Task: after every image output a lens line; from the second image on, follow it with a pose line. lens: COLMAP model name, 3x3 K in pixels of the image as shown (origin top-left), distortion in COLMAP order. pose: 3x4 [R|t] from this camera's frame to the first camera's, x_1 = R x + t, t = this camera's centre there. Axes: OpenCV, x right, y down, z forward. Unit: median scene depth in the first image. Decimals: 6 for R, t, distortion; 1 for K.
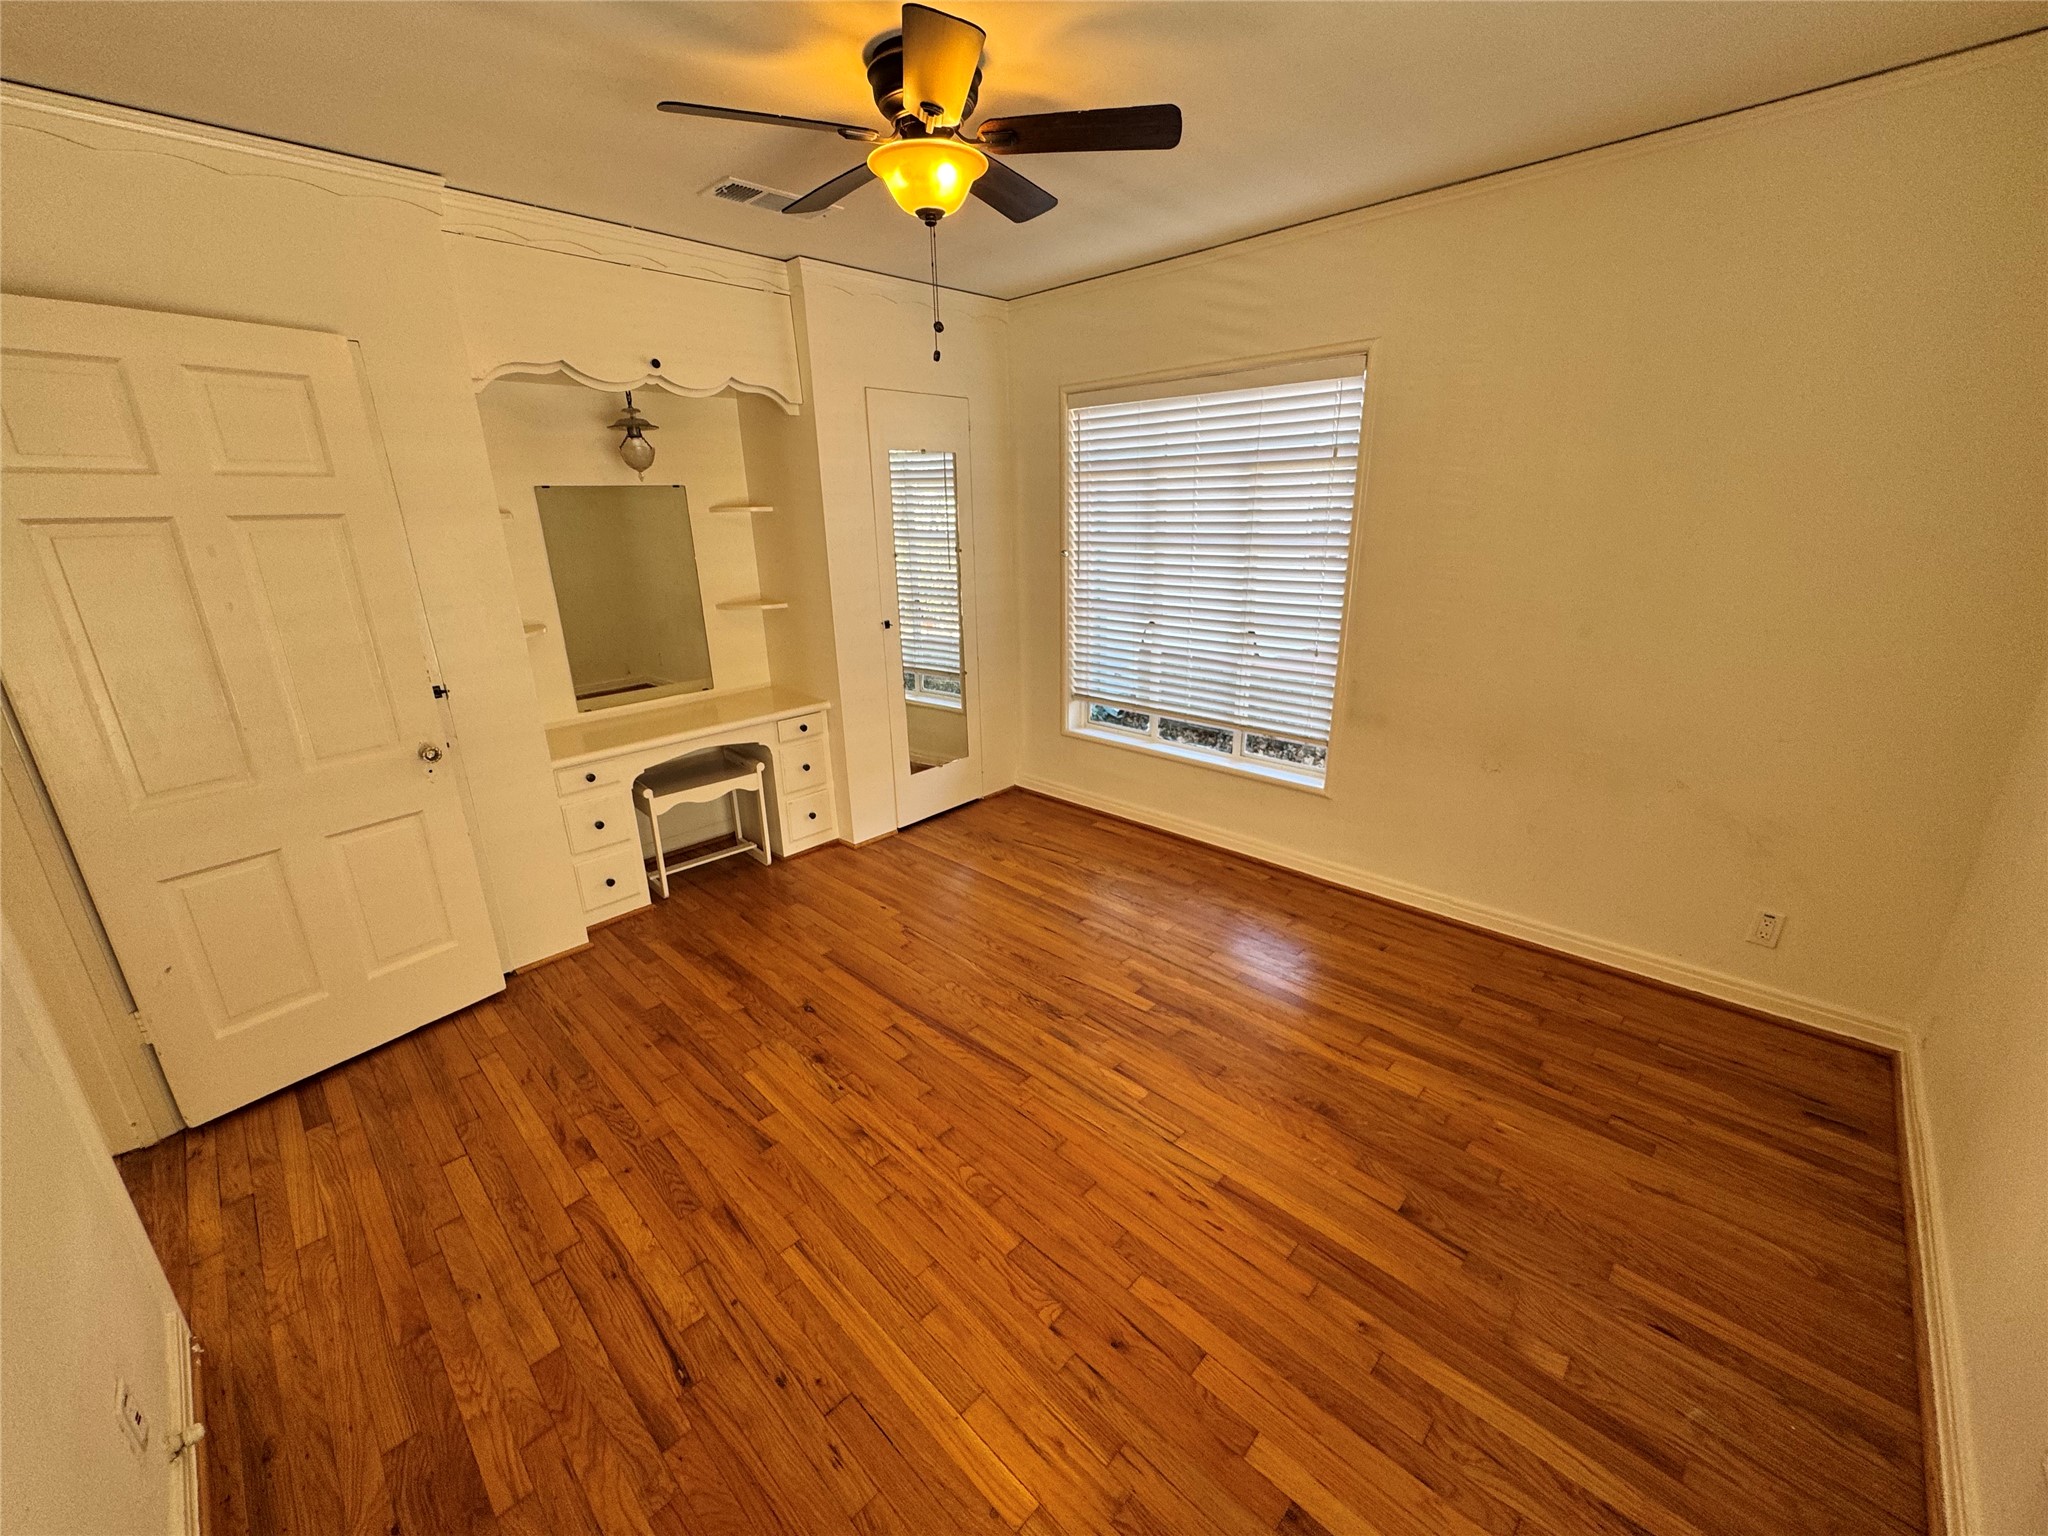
lens RADIAL K [[820.1, 0, 1019.6], [0, 820.1, 768.7], [0, 0, 1]] dist [-0.002767, 0.000881]
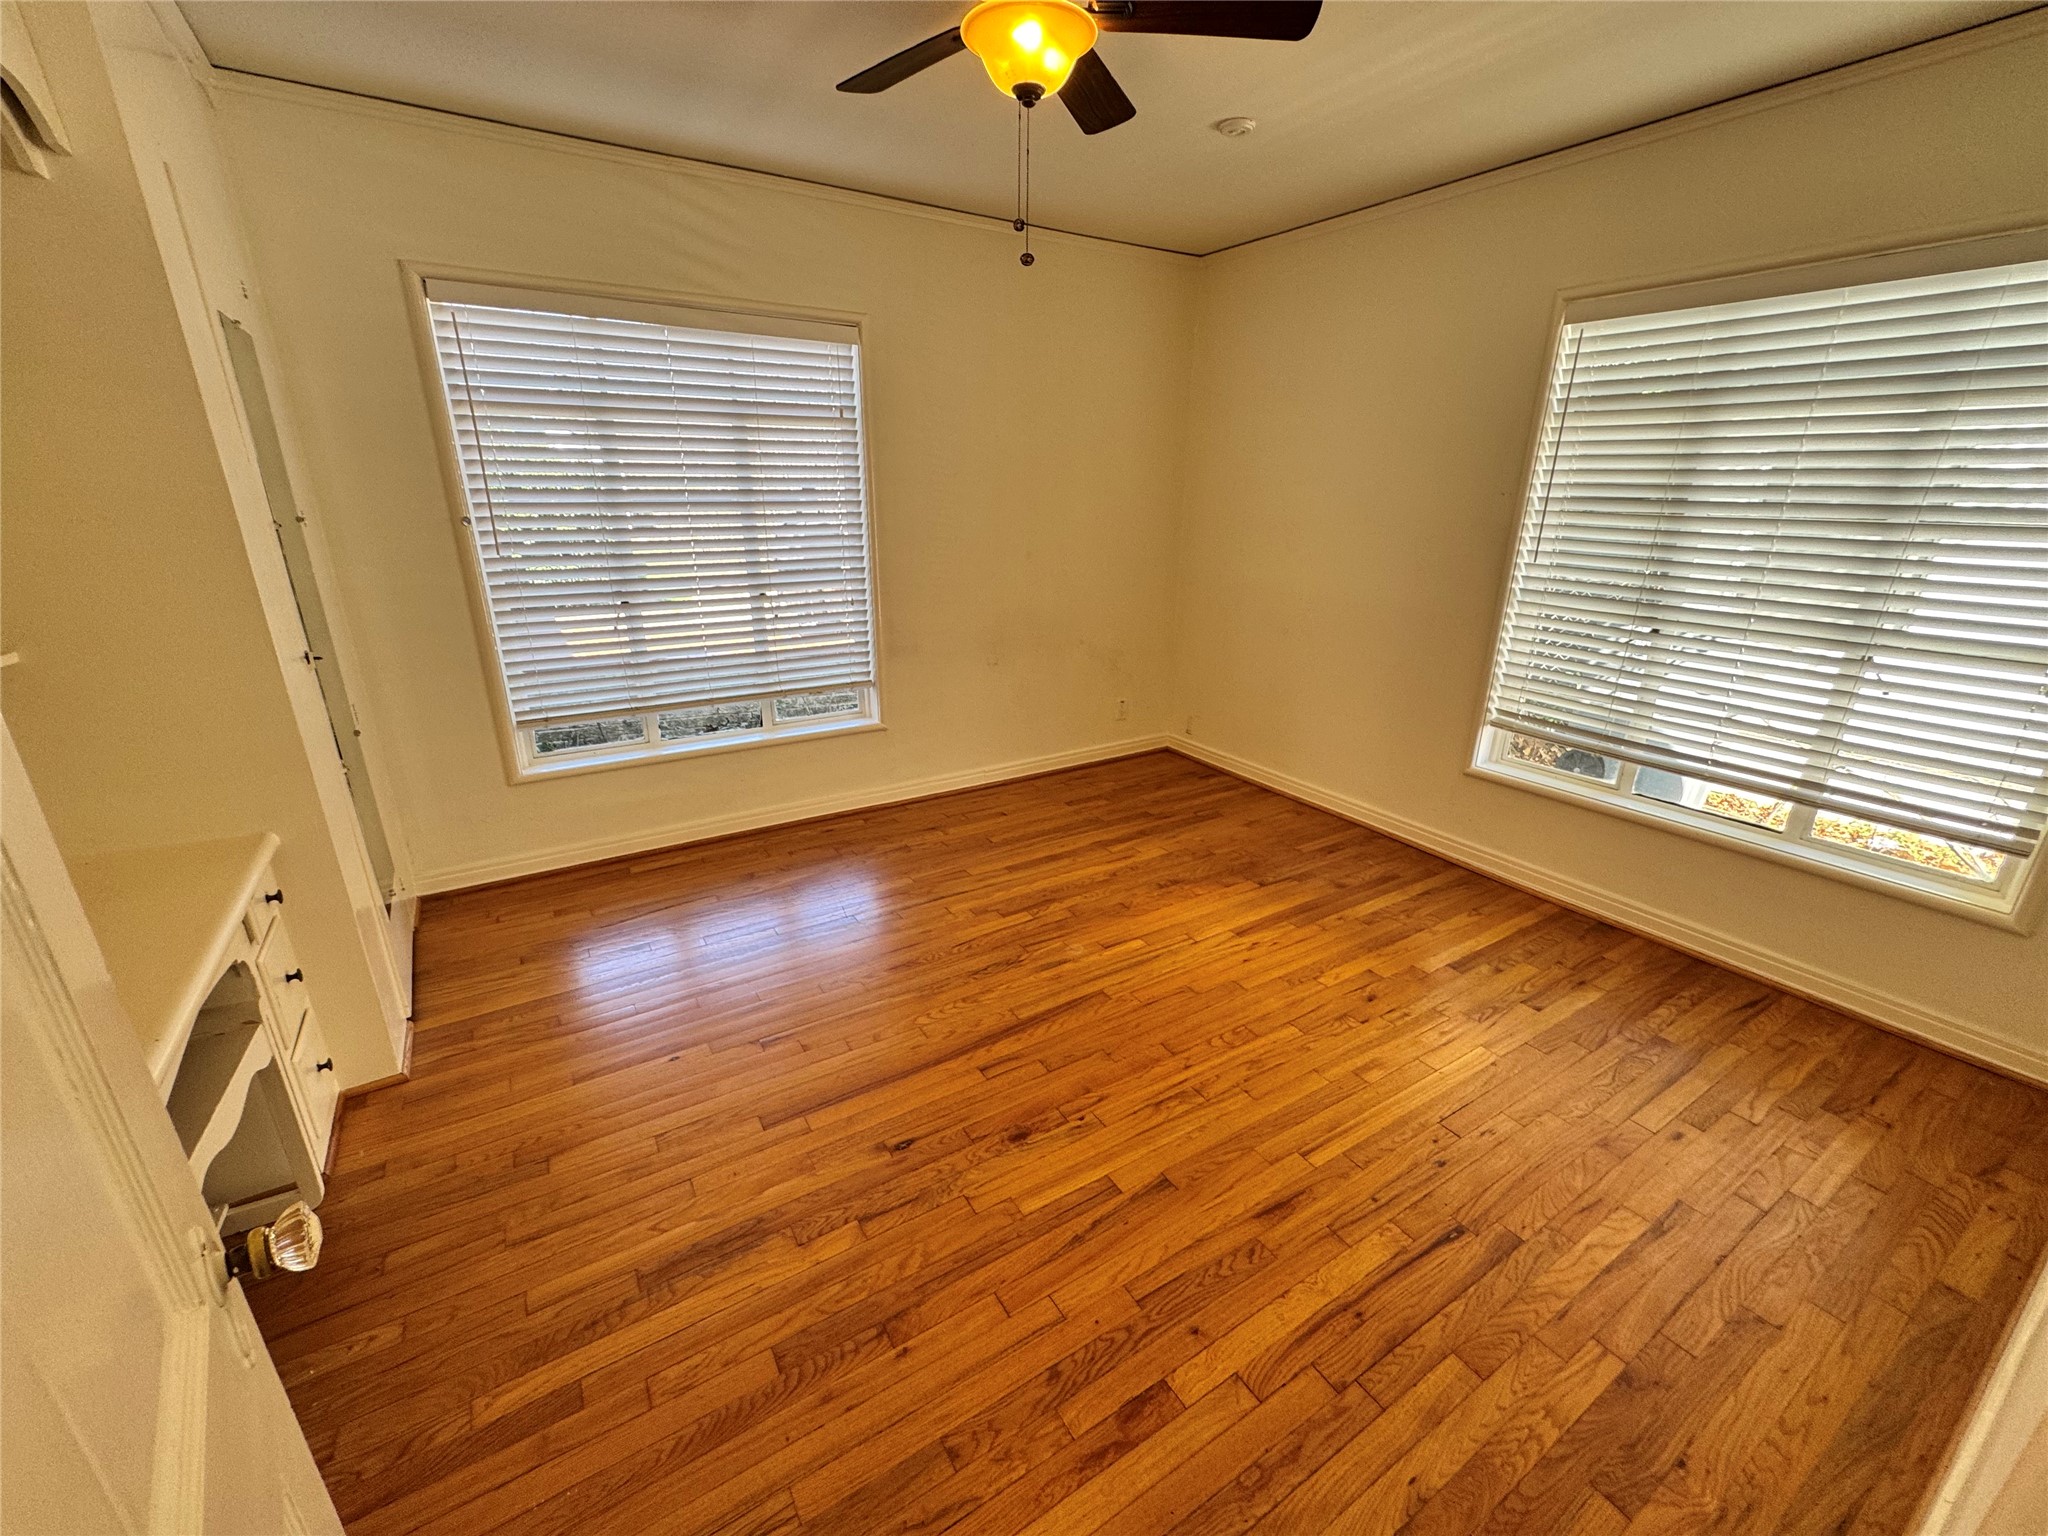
lens RADIAL K [[820.1, 0, 1015.5], [0, 820.1, 779.1], [0, 0, 1]] dist [-0.002767, 0.000881]
pose [[0.238145, -0.303954, 0.922442, -1.042939], [0.287636, 0.929232, 0.231933, -0.181263], [-0.927660, 0.210093, 0.308720, 0.822534]]
